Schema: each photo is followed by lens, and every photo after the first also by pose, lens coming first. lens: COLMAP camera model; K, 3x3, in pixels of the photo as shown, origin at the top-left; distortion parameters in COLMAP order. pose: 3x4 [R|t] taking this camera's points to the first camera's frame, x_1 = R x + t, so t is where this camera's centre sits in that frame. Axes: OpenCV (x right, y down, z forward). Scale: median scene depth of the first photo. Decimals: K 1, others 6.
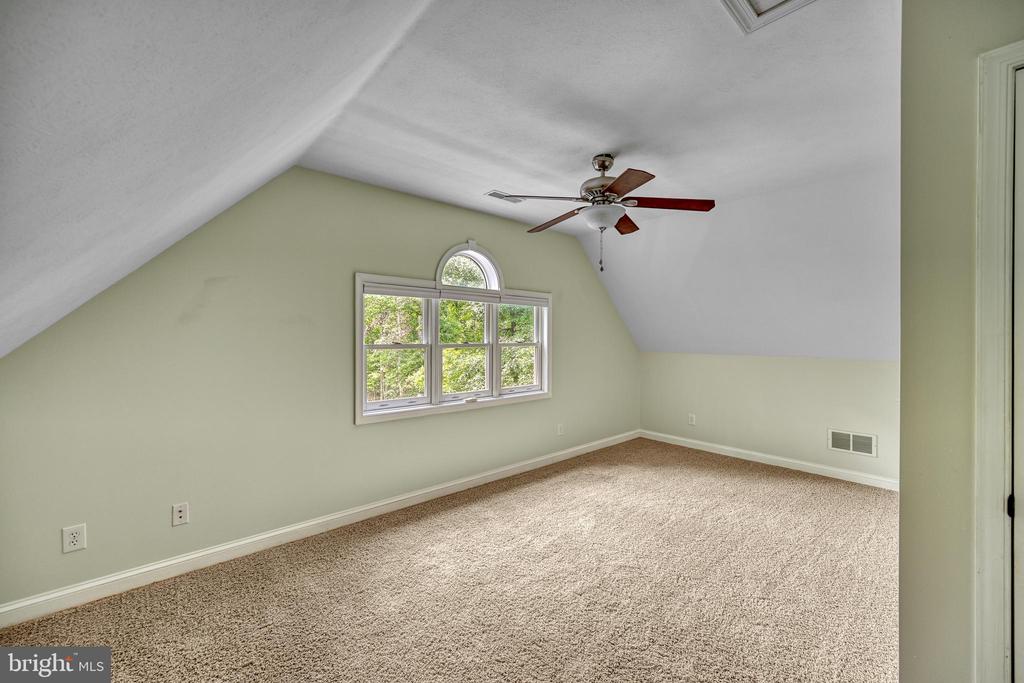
lens RADIAL K [[405.9, 0, 516.4], [0, 405.9, 339.1], [0, 0, 1]] dist [0.003331, 0.000601]
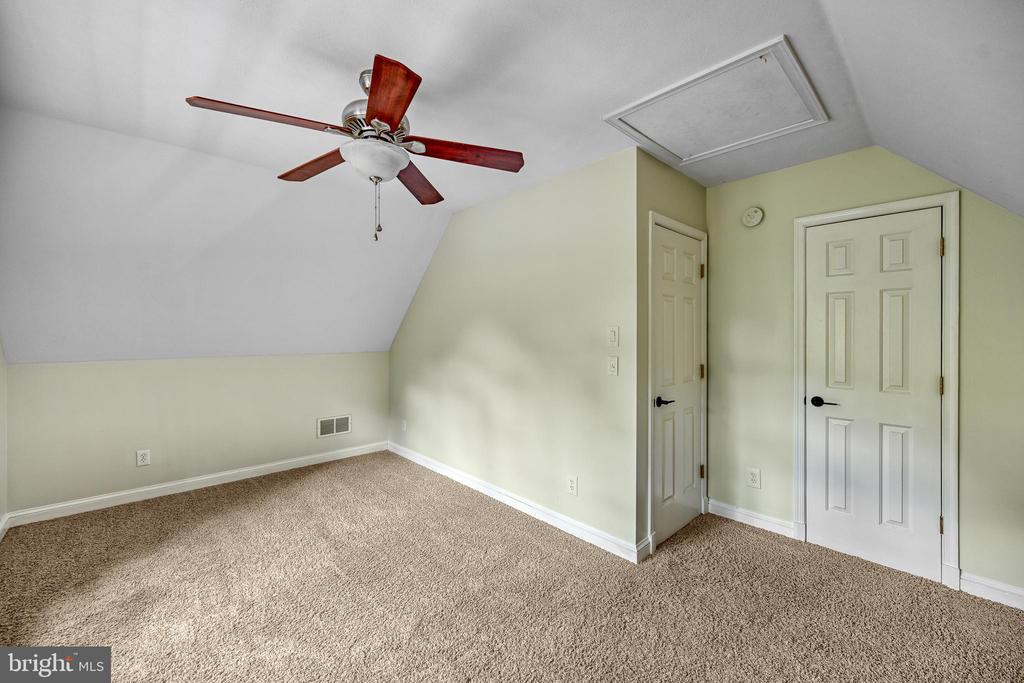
lens RADIAL K [[405.9, 0, 516.8], [0, 405.9, 335.5], [0, 0, 1]] dist [0.003331, 0.000601]
pose [[-0.032372, -0.006203, 0.999457, -0.327344], [0.005576, 0.999964, 0.006387, -0.003806], [-0.999460, 0.005780, -0.032336, 0.522583]]
